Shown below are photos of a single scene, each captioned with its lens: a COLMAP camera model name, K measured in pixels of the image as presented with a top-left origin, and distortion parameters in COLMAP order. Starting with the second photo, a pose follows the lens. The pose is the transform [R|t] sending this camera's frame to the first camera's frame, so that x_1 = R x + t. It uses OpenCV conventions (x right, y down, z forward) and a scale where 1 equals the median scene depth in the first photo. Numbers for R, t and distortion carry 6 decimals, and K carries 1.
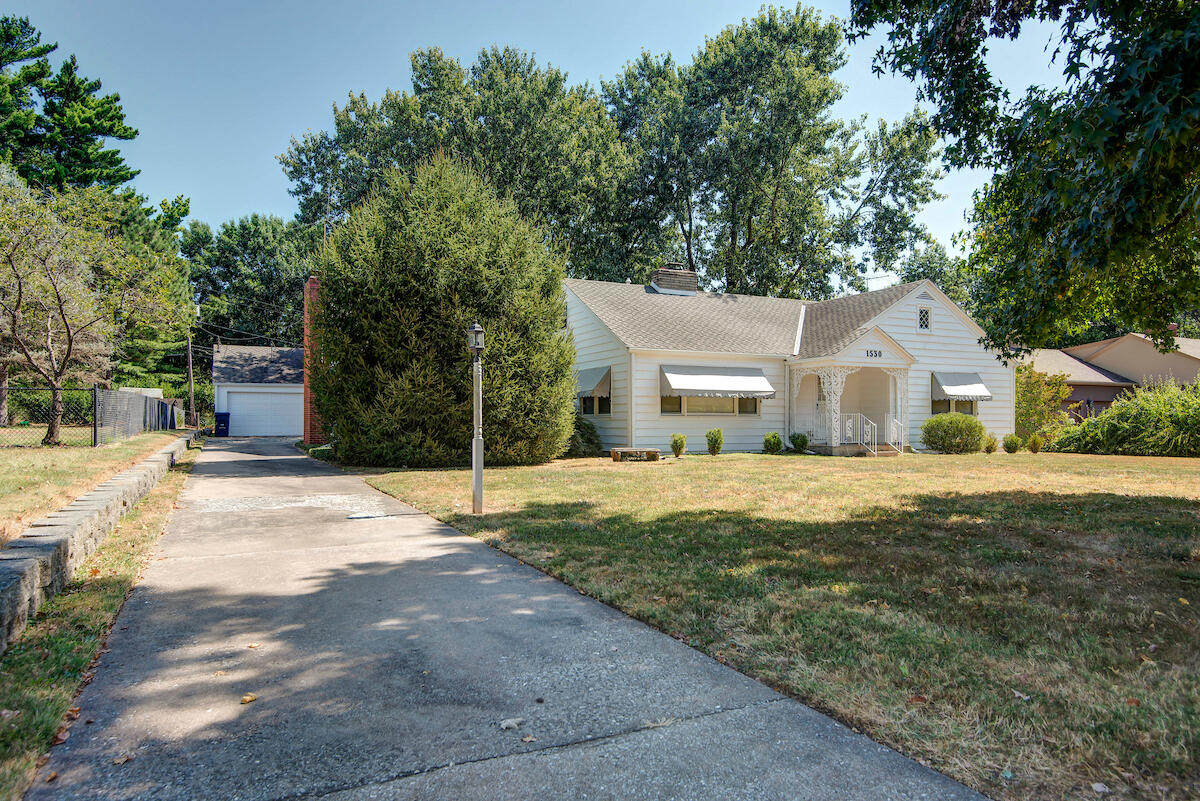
lens RADIAL K [[756.1, 0, 599.8], [0, 756.1, 411.6], [0, 0, 1]] dist [-0.000272, -0.001073]
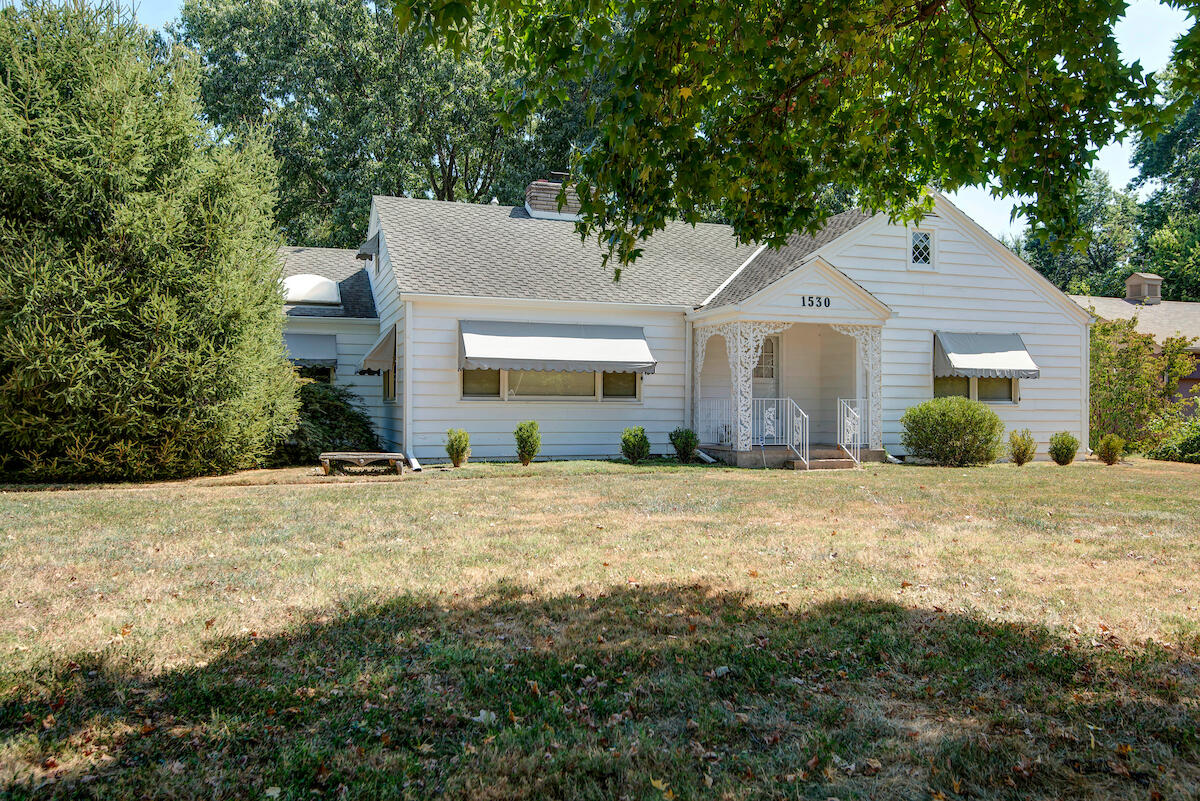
lens RADIAL K [[915.6, 0, 600.5], [0, 915.6, 393.0], [0, 0, 1]] dist [0.003333, 0.002731]
pose [[0.994205, 0.003165, -0.107452, 0.269037], [-0.003251, 0.999995, -0.000627, -0.000423], [0.107450, 0.000973, 0.994210, 0.235264]]
